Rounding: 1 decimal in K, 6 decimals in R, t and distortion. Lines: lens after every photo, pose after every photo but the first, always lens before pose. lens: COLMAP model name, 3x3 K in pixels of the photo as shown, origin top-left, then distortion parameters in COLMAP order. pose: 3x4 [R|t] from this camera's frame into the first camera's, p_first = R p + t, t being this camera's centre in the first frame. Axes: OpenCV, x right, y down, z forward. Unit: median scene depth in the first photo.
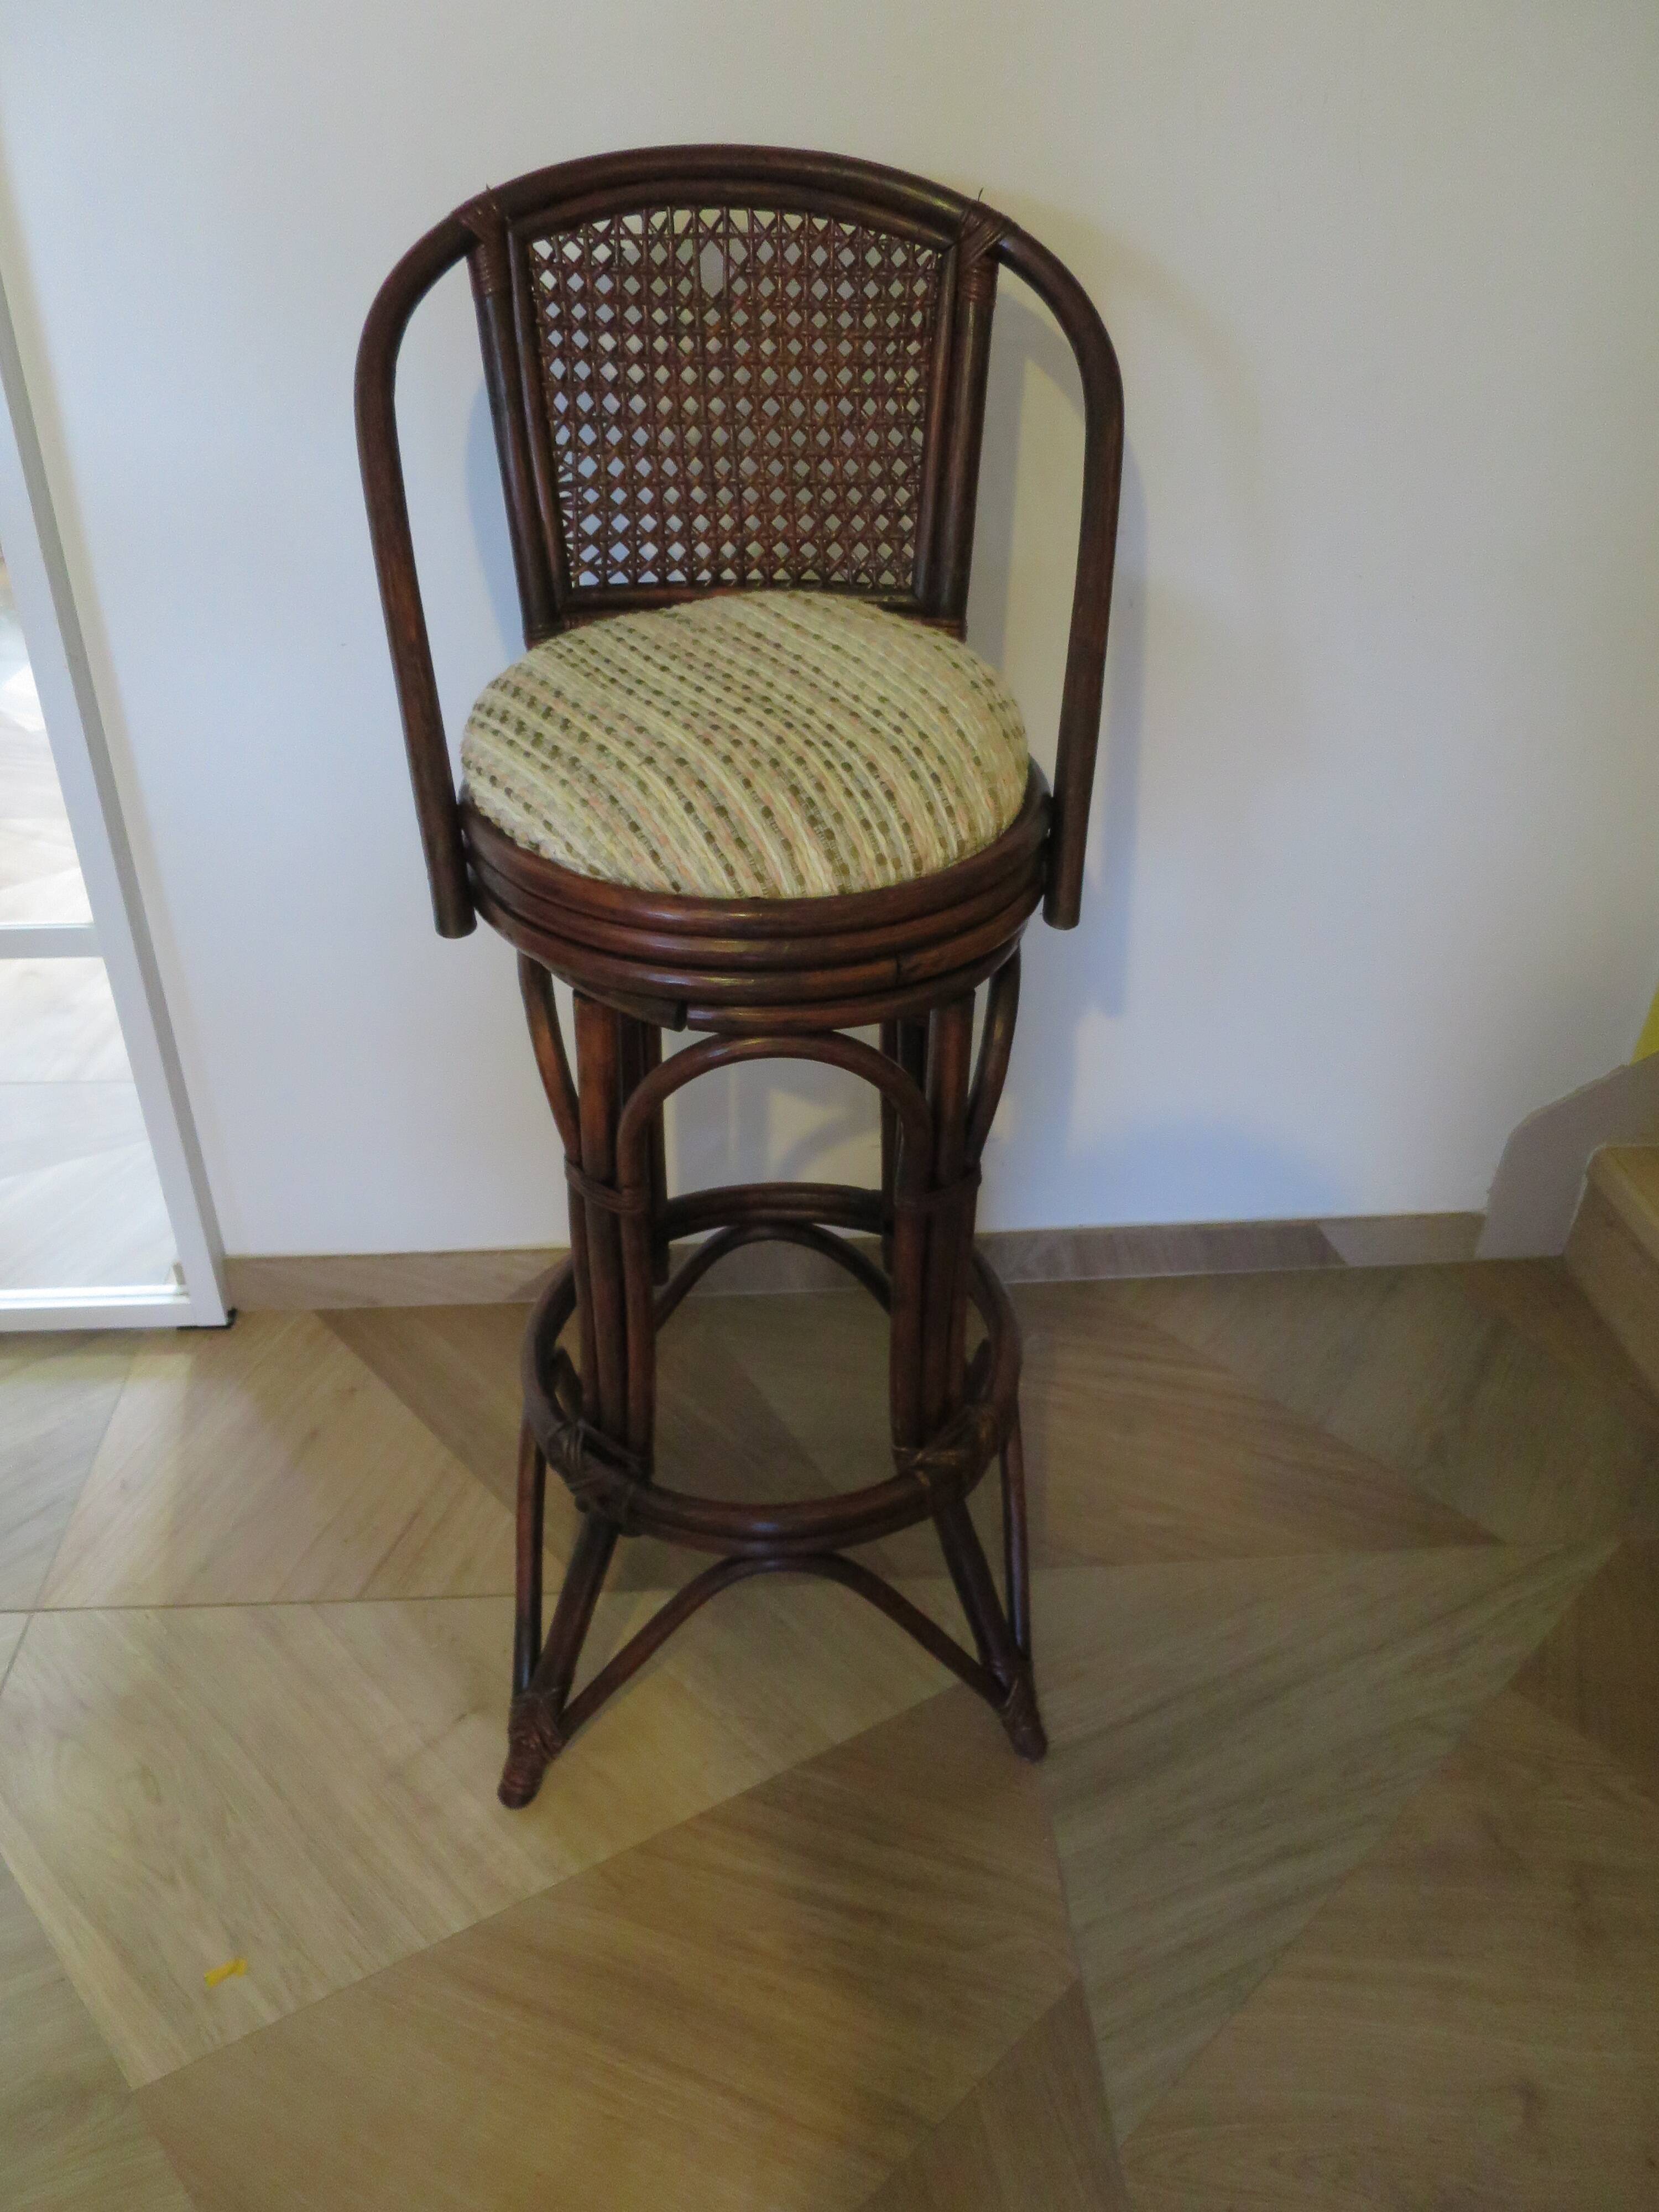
lens RADIAL K [[1577.5, 0, 840.4], [0, 1577.5, 1103.6], [0, 0, 1]] dist [-0.049261, 0.010823]
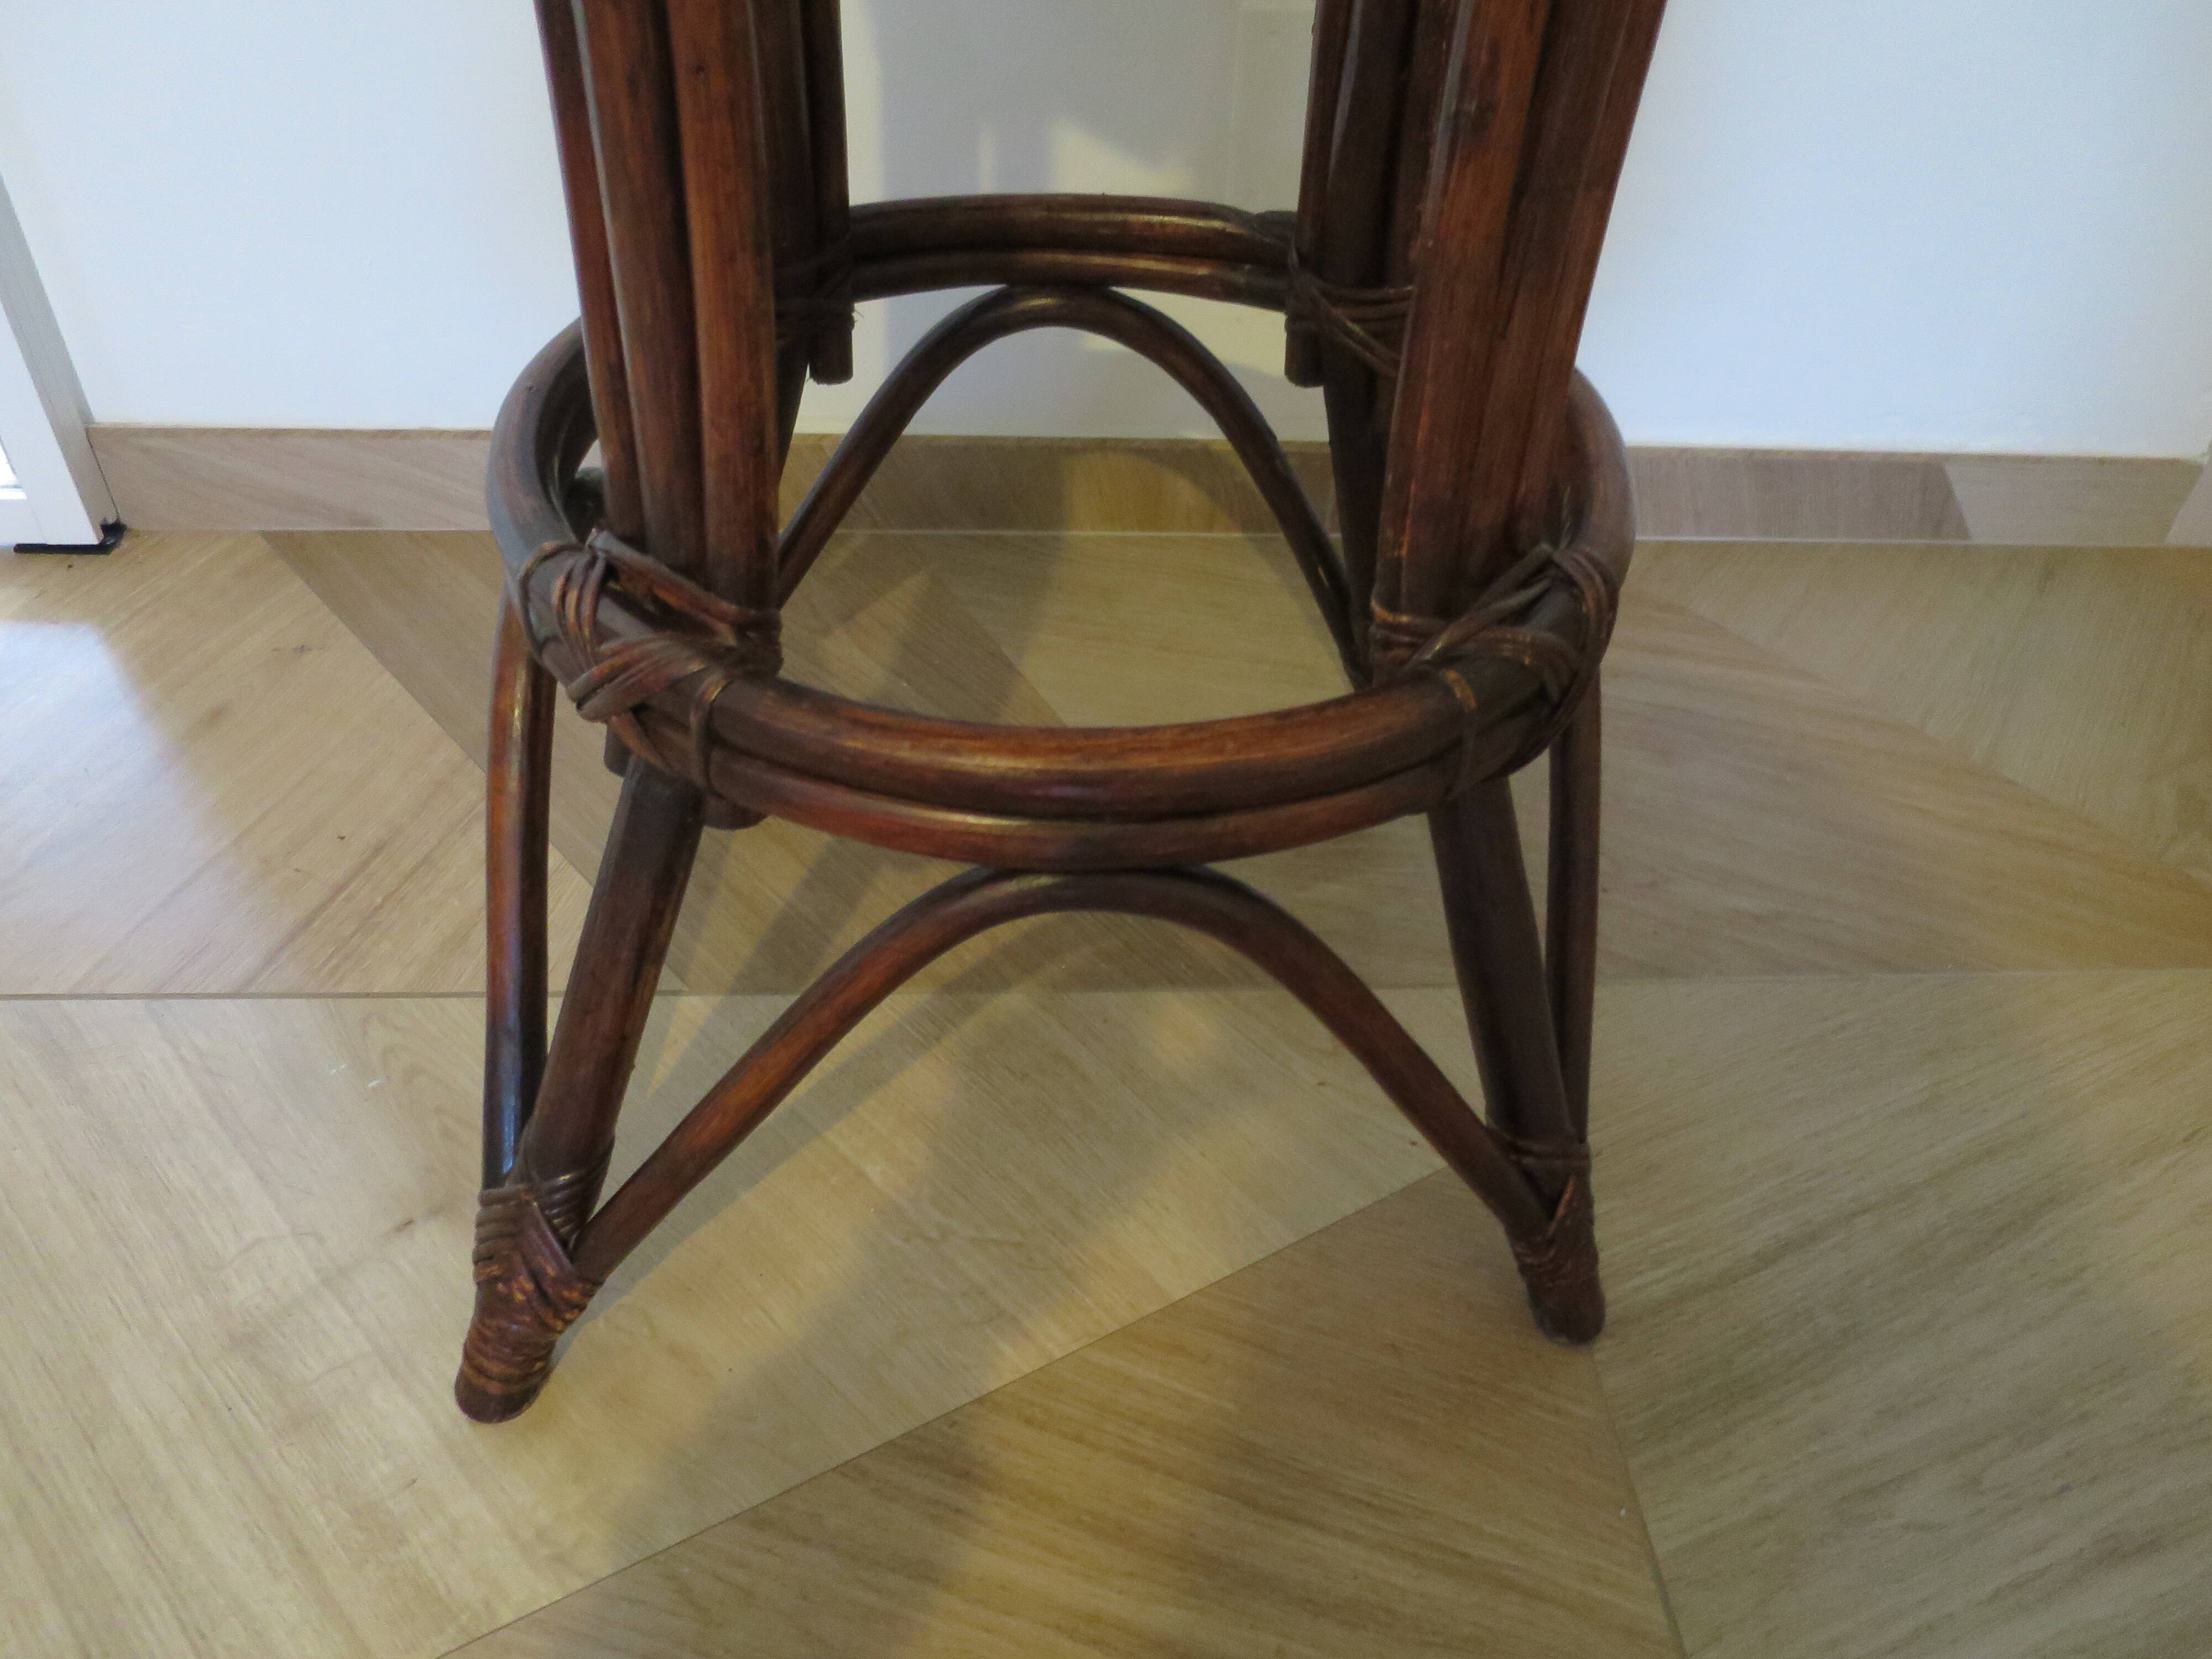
lens RADIAL K [[1577.5, 0, 1107.6], [0, 1577.5, 826.2], [0, 0, 1]] dist [-0.049261, 0.010823]
pose [[0.999336, 0.030721, 0.019593, -0.039071], [-0.033193, 0.989342, 0.141776, 0.203566], [-0.015028, -0.142332, 0.989705, 0.561037]]
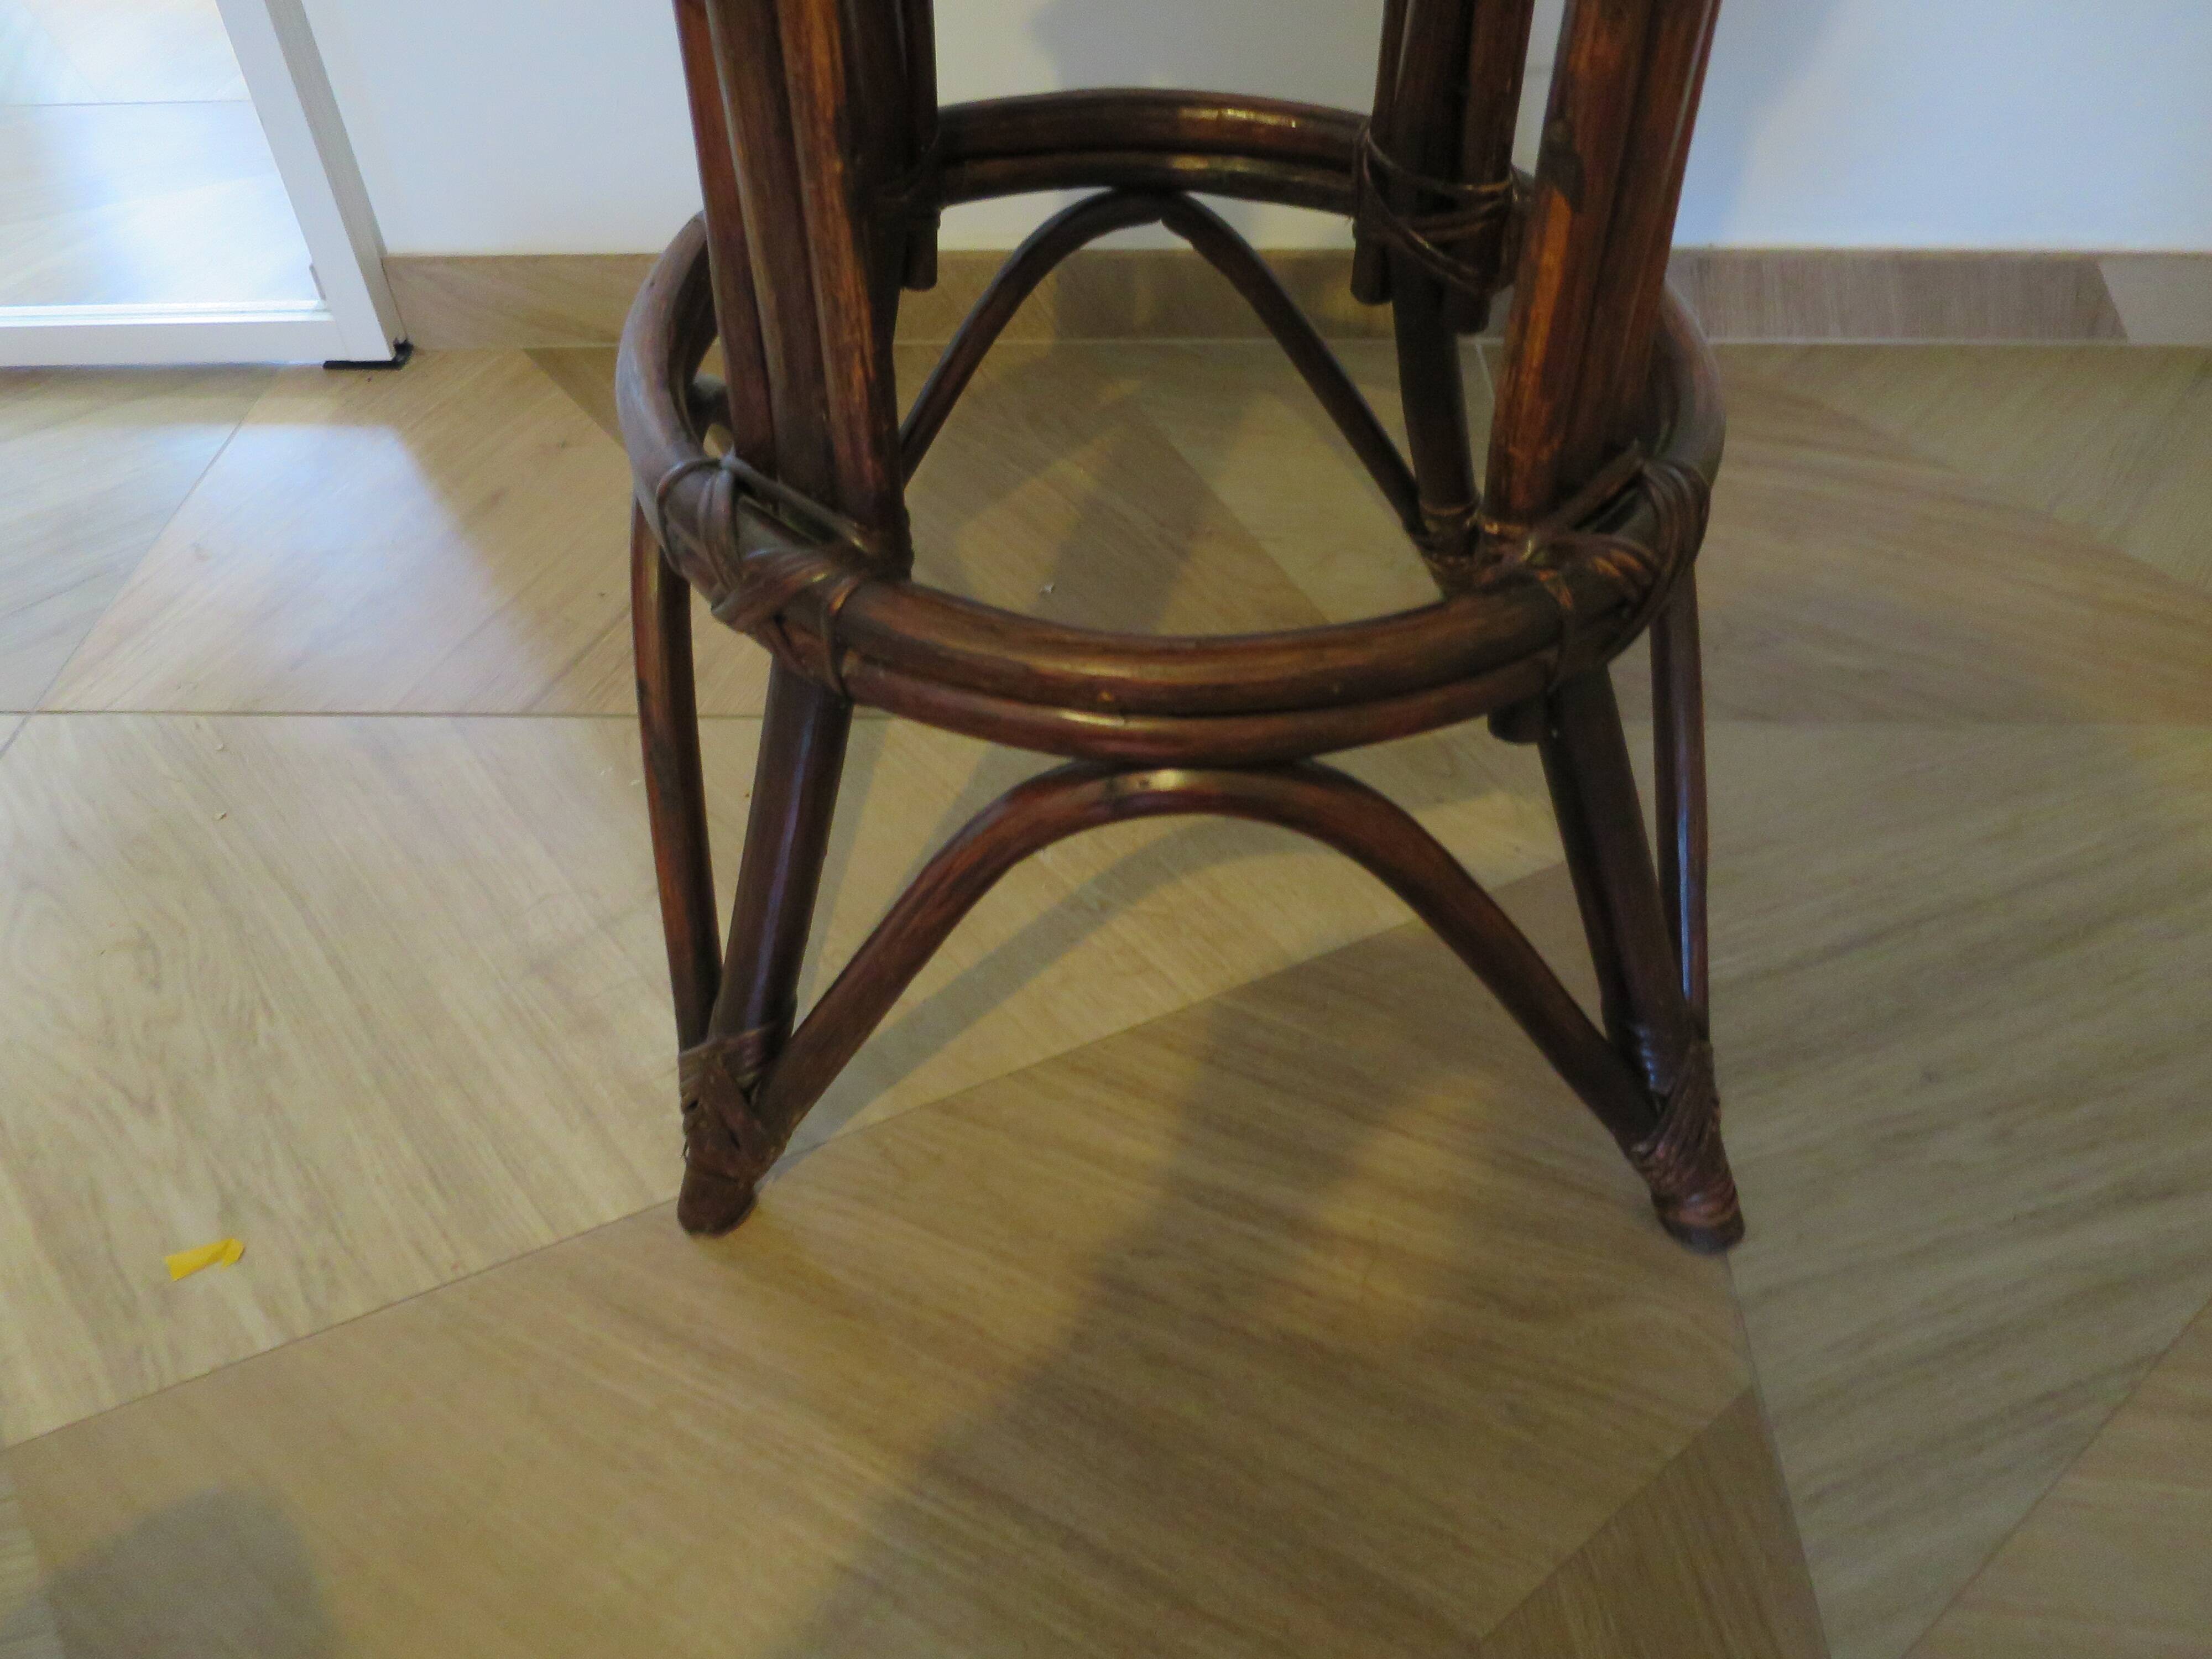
lens RADIAL K [[1577.5, 0, 1112.9], [0, 1577.5, 821.9], [0, 0, 1]] dist [-0.049261, 0.010823]
pose [[0.994073, 0.046466, -0.098280, -0.016188], [-0.024708, 0.976960, 0.211989, 0.249904], [0.105866, -0.208305, 0.972318, 0.465888]]
